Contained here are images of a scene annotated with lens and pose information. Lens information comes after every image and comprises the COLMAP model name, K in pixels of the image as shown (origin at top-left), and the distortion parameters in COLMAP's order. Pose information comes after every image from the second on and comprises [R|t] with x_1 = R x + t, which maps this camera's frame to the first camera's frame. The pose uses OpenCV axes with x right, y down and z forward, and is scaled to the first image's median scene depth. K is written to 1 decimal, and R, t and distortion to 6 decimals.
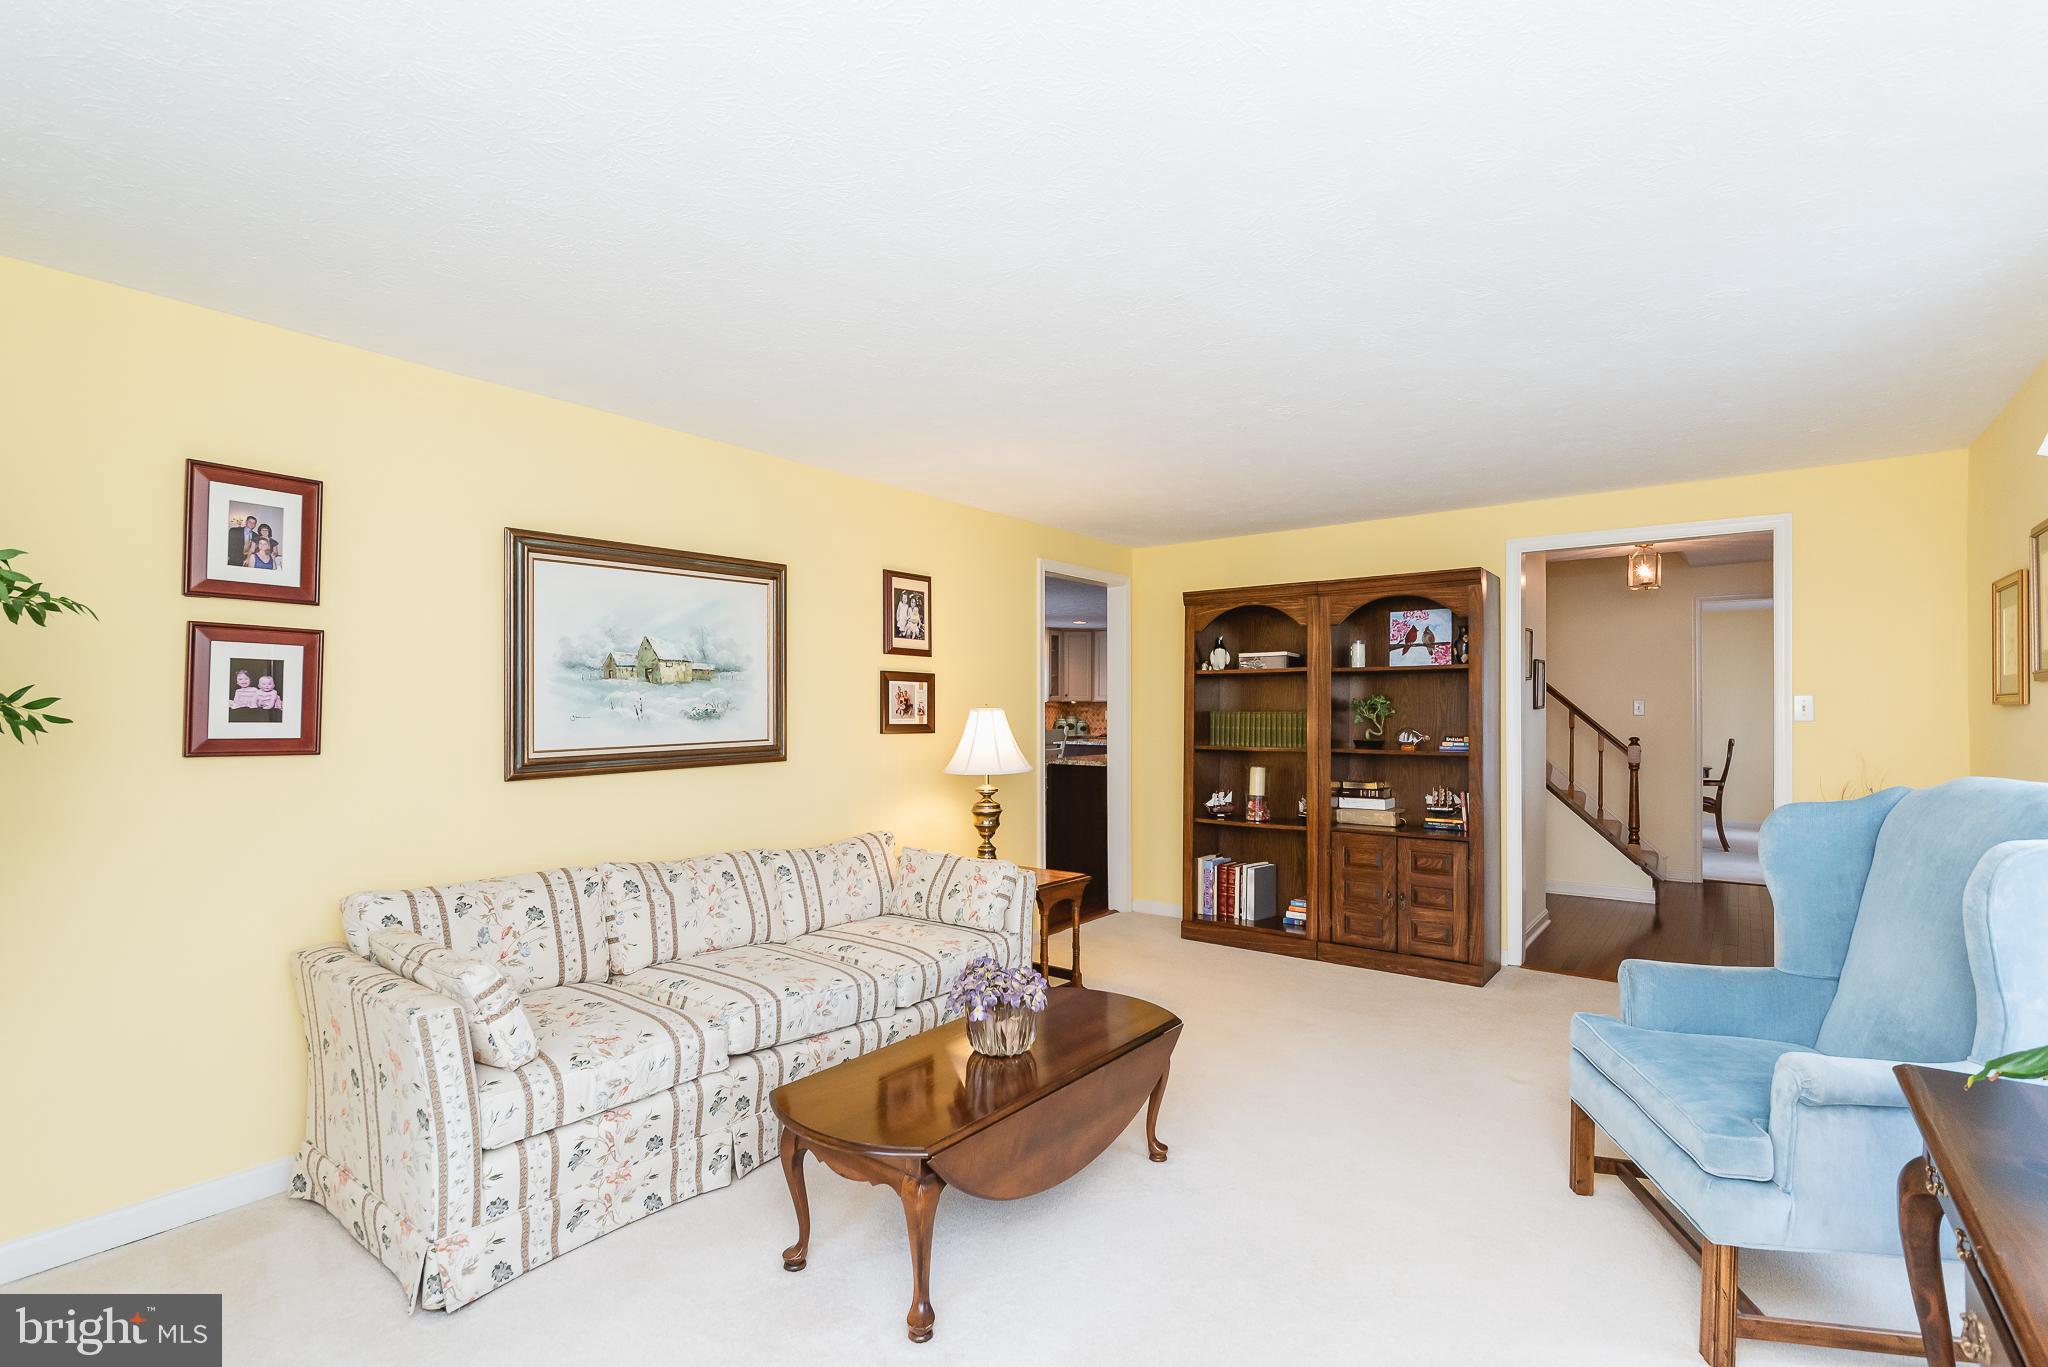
lens RADIAL K [[943.5, 0, 1035.3], [0, 943.5, 694.9], [0, 0, 1]] dist [-0.002354, -0.001229]
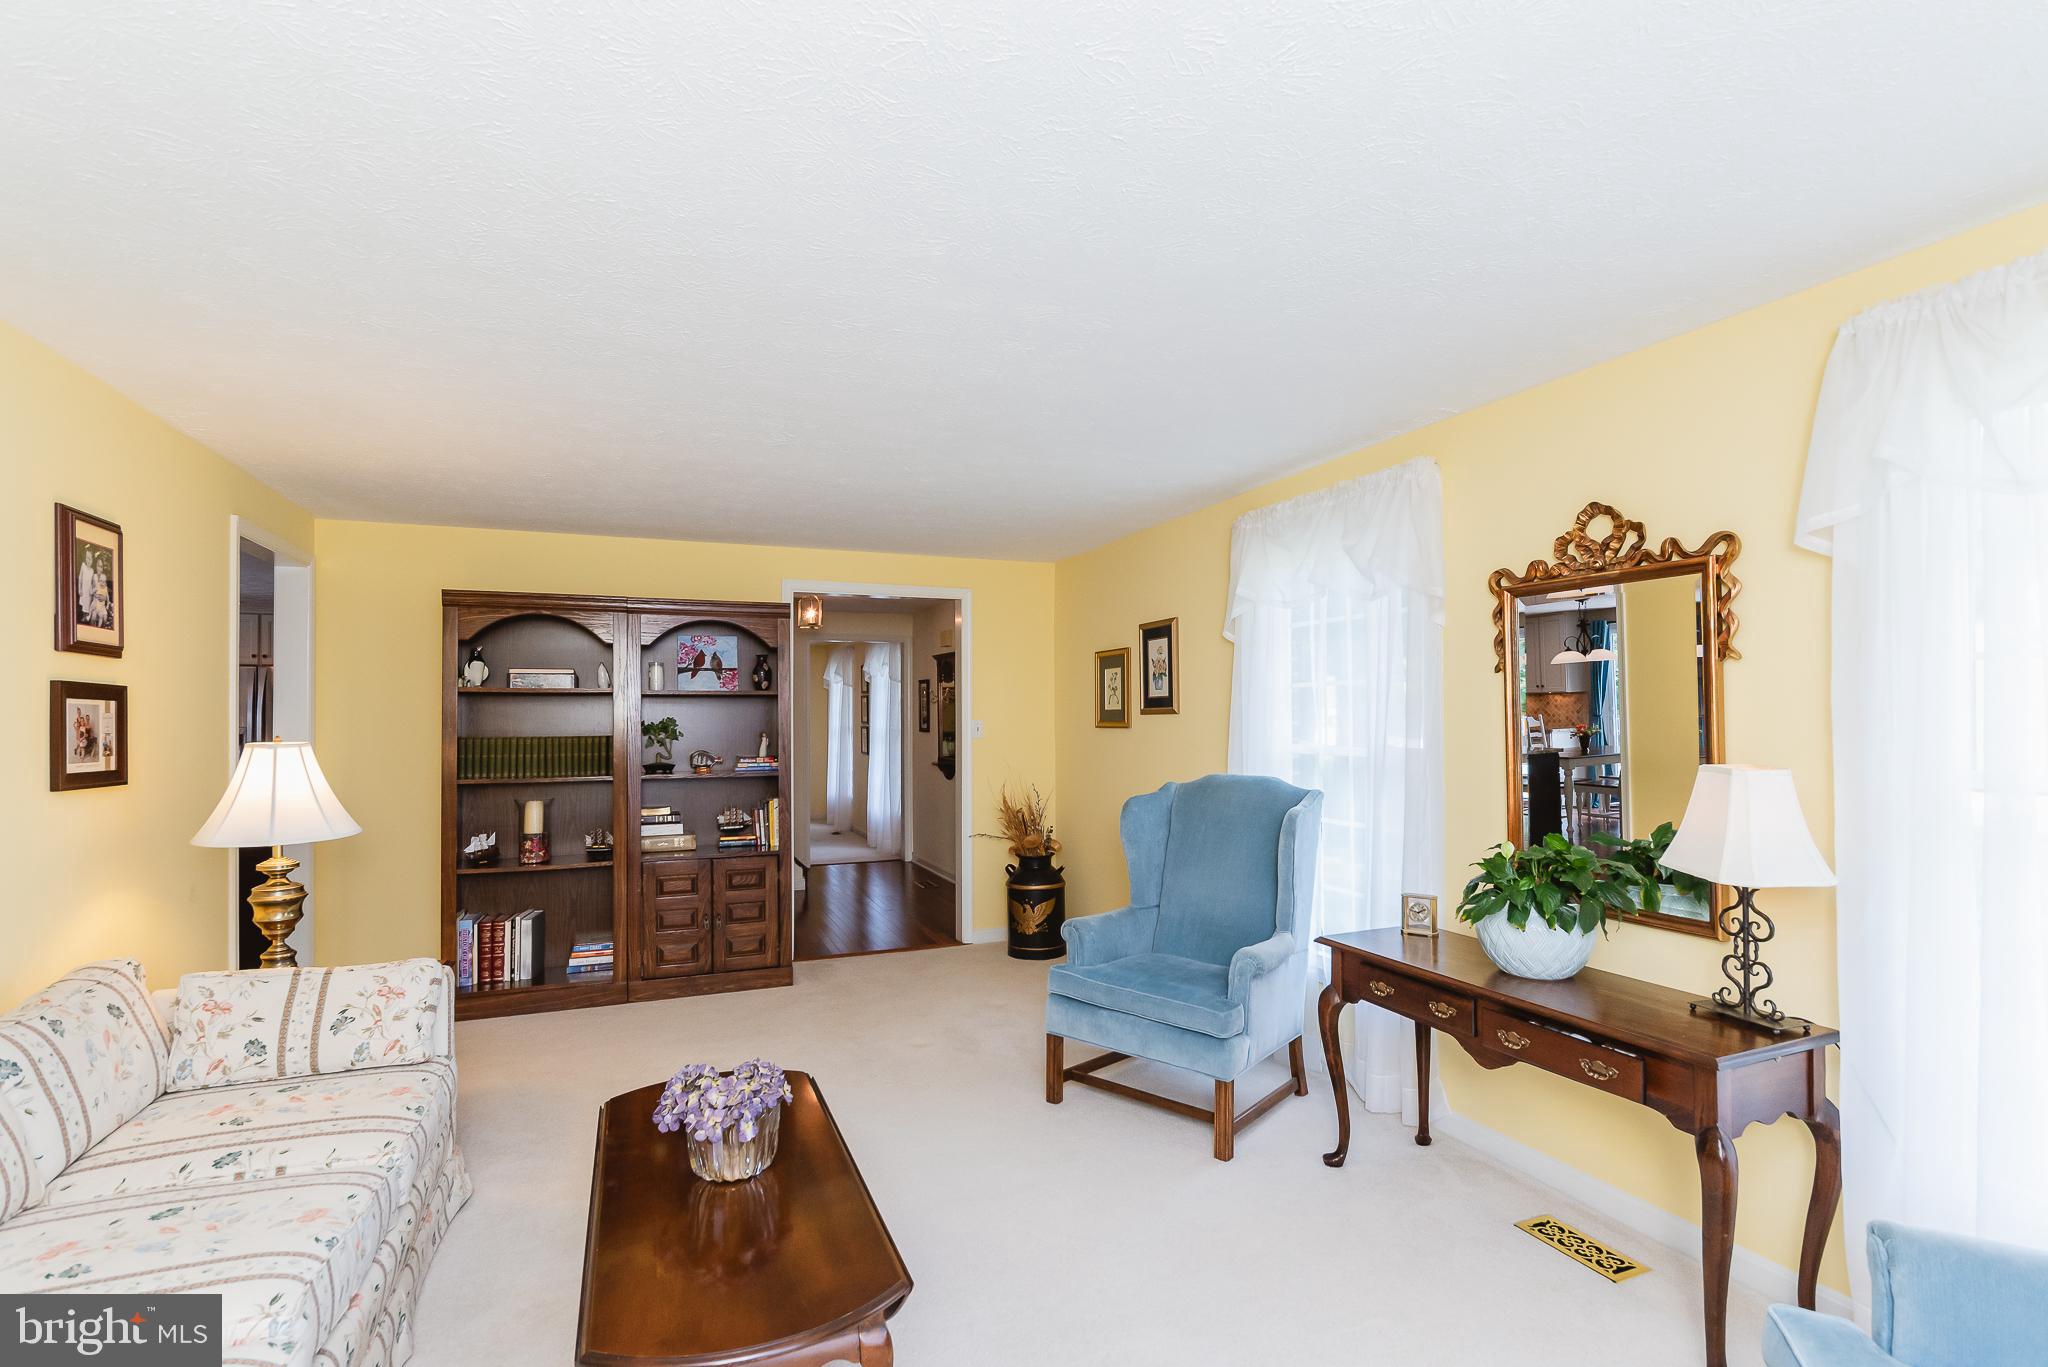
lens RADIAL K [[943.5, 0, 1028.6], [0, 943.5, 692.2], [0, 0, 1]] dist [-0.002354, -0.001229]
pose [[0.509937, 0.022336, 0.859922, -0.332281], [-0.010543, 0.999750, -0.019716, -0.013012], [-0.860147, 0.000988, 0.510045, 0.194479]]
